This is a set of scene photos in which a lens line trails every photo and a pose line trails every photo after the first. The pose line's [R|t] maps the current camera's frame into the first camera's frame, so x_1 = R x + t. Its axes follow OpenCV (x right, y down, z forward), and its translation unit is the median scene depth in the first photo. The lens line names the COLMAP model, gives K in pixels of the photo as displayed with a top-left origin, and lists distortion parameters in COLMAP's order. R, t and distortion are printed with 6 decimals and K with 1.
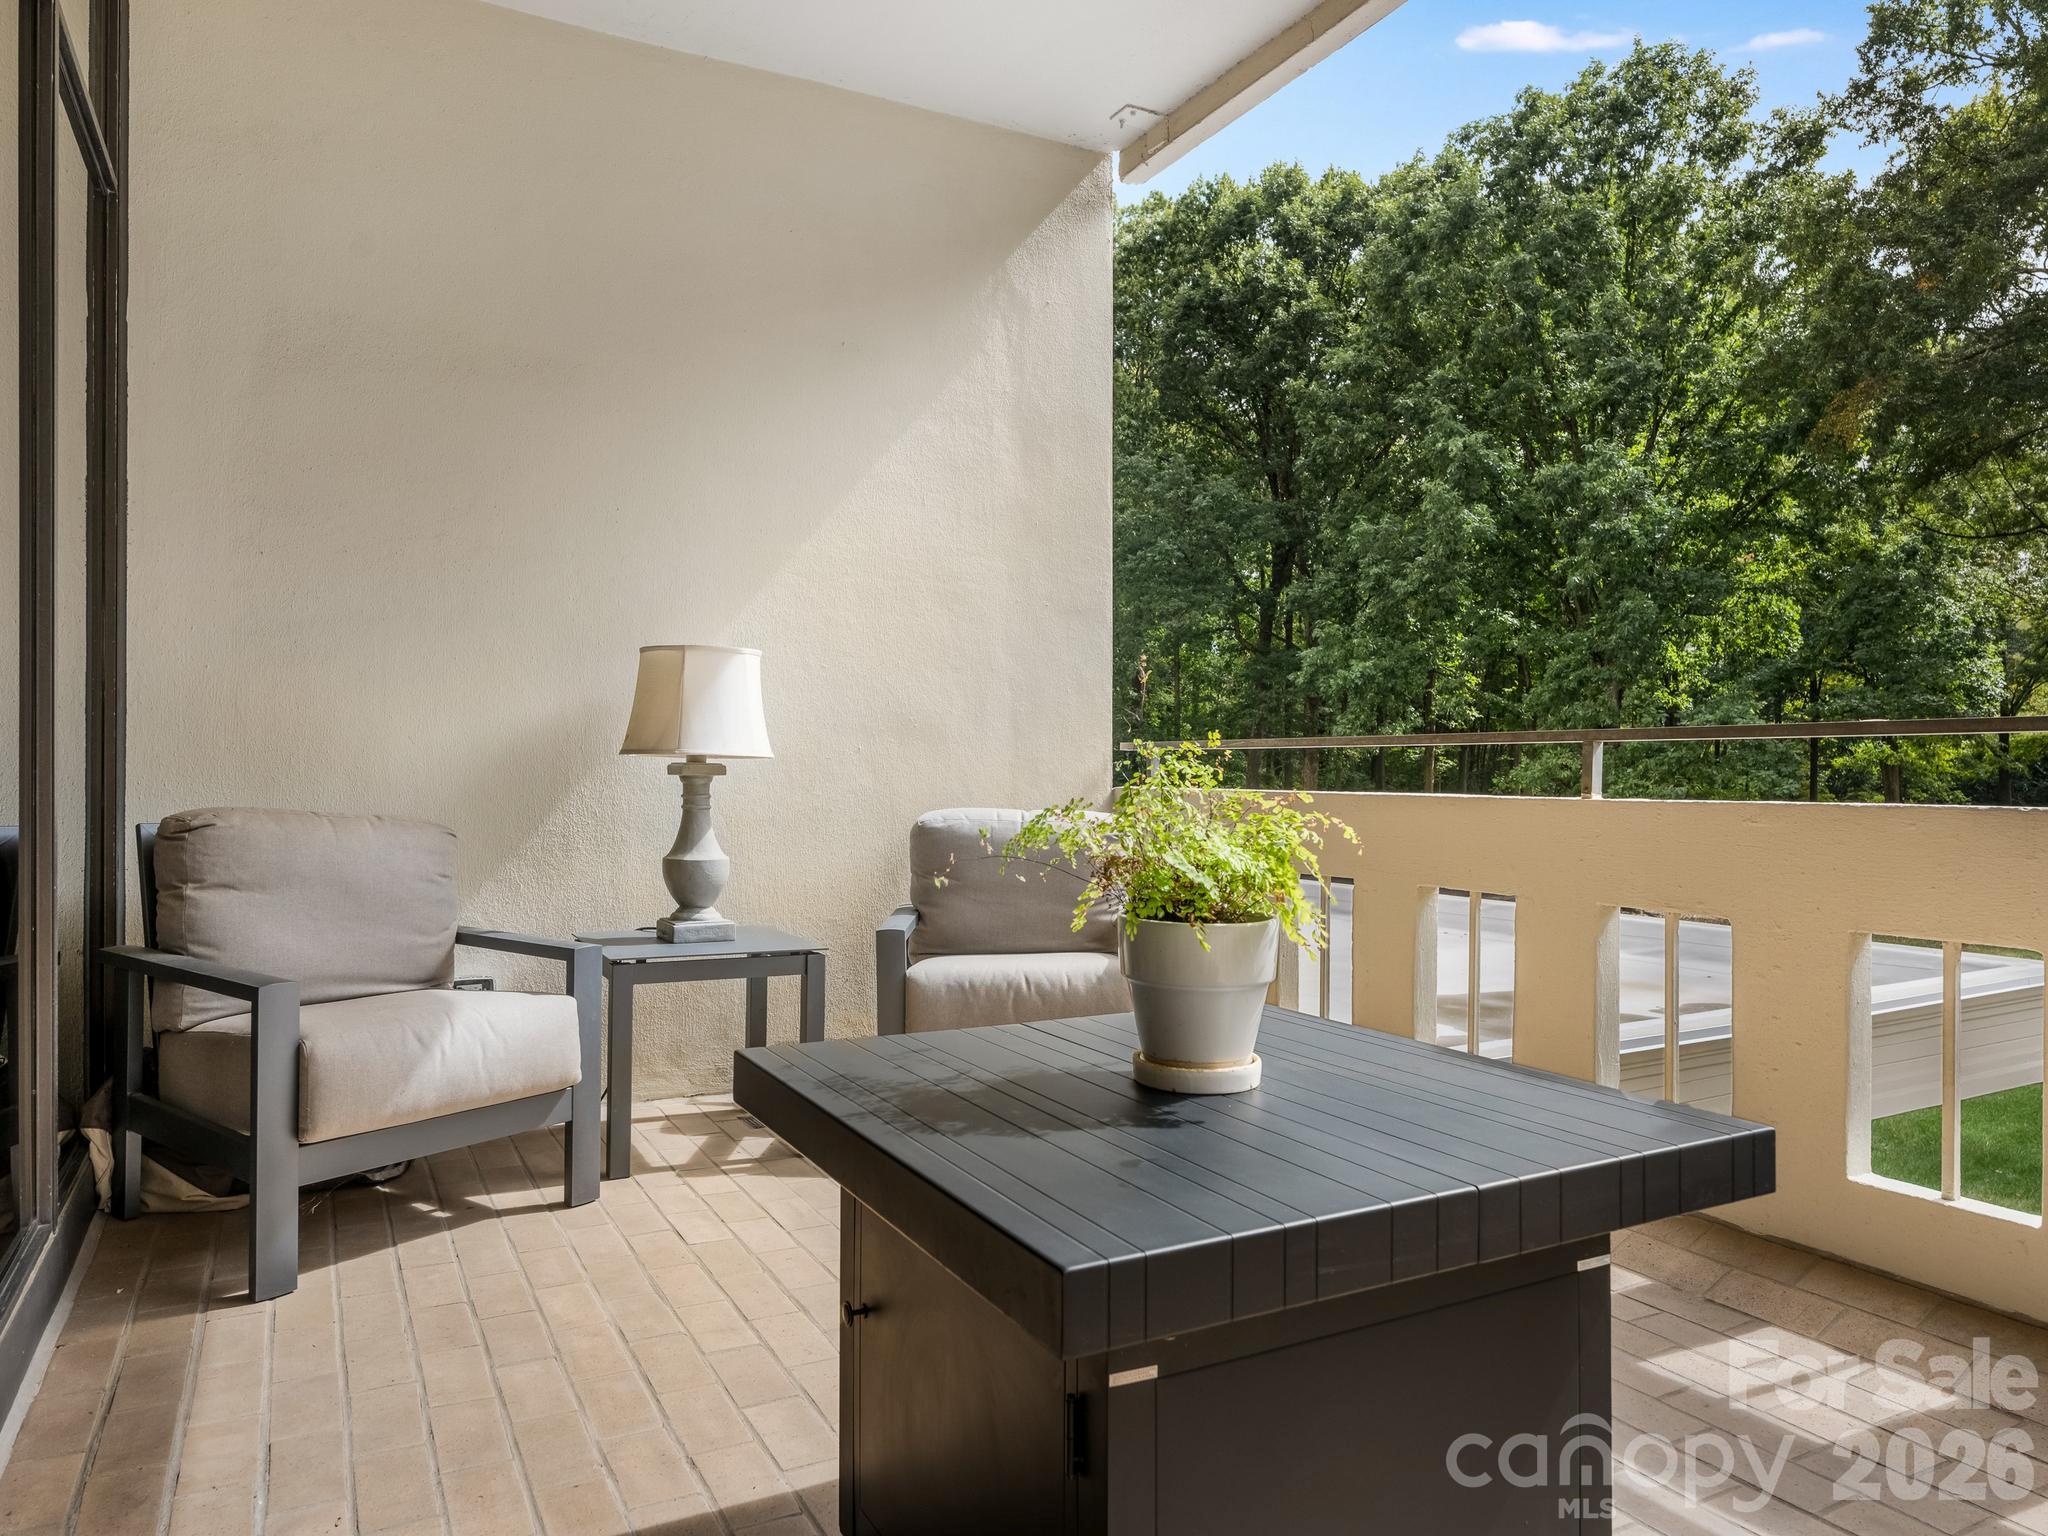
lens RADIAL K [[1325.5, 0, 1024.0], [0, 1325.5, 768.0], [0, 0, 1]] dist [-0.001714, 0.001397]
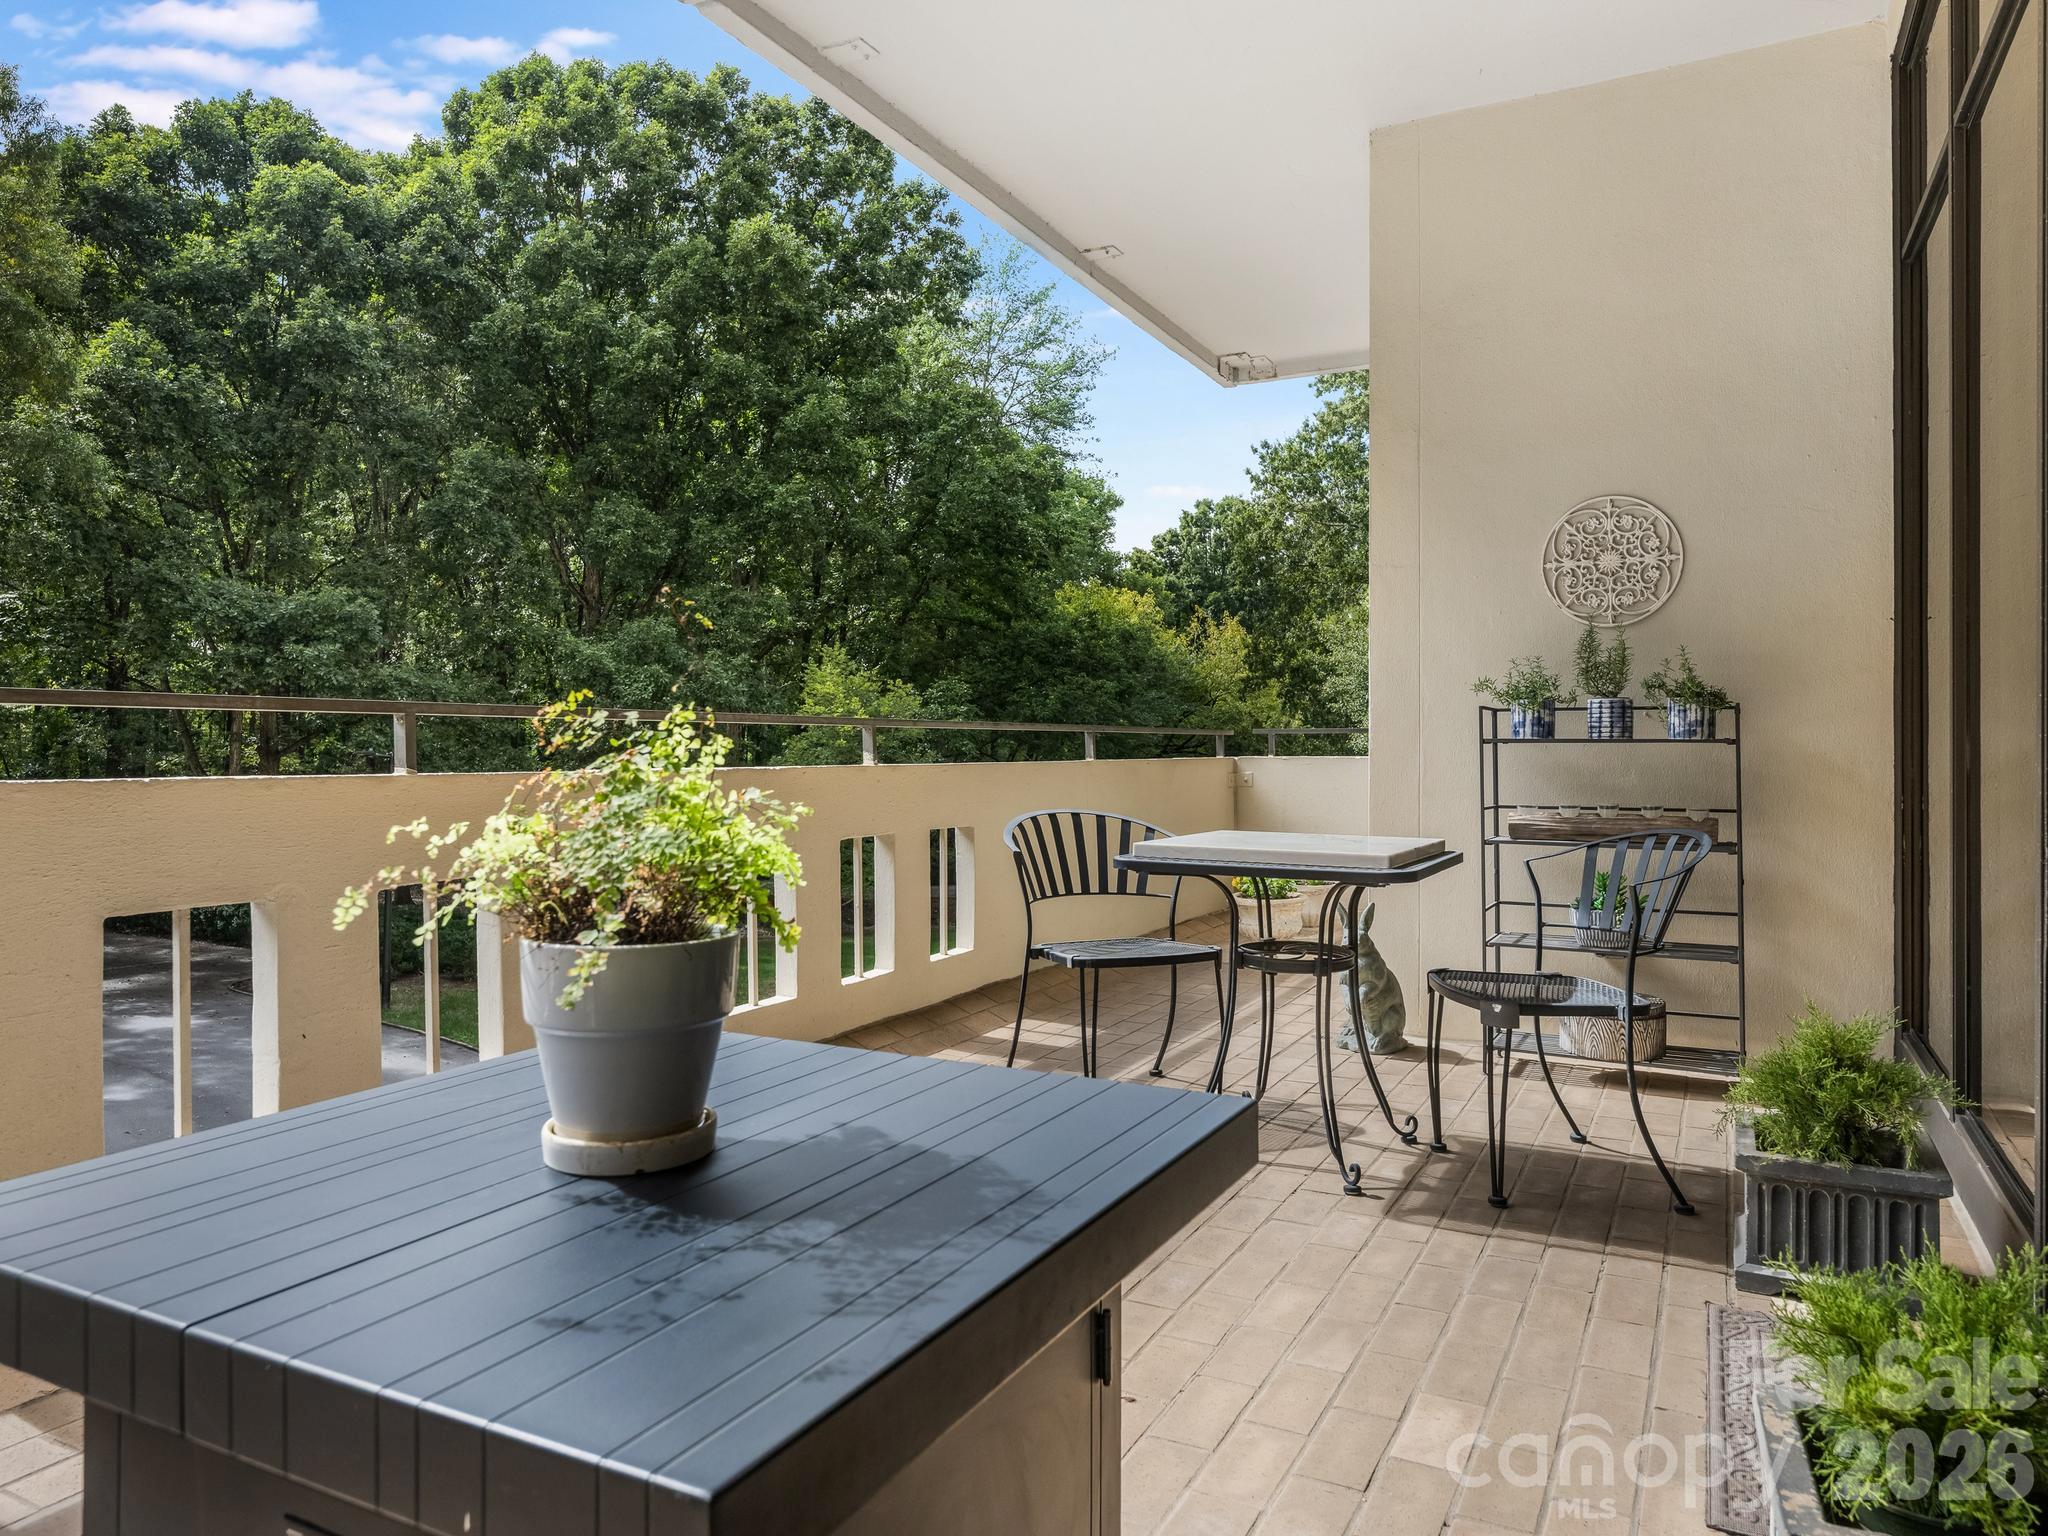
lens RADIAL K [[1325.5, 0, 1024.0], [0, 1325.5, 768.0], [0, 0, 1]] dist [-0.001714, 0.001397]
pose [[-0.555943, -0.015786, 0.831071, -0.724429], [-0.004226, 0.999860, 0.016166, 0.002099], [-0.831210, 0.005475, -0.555932, 1.433510]]
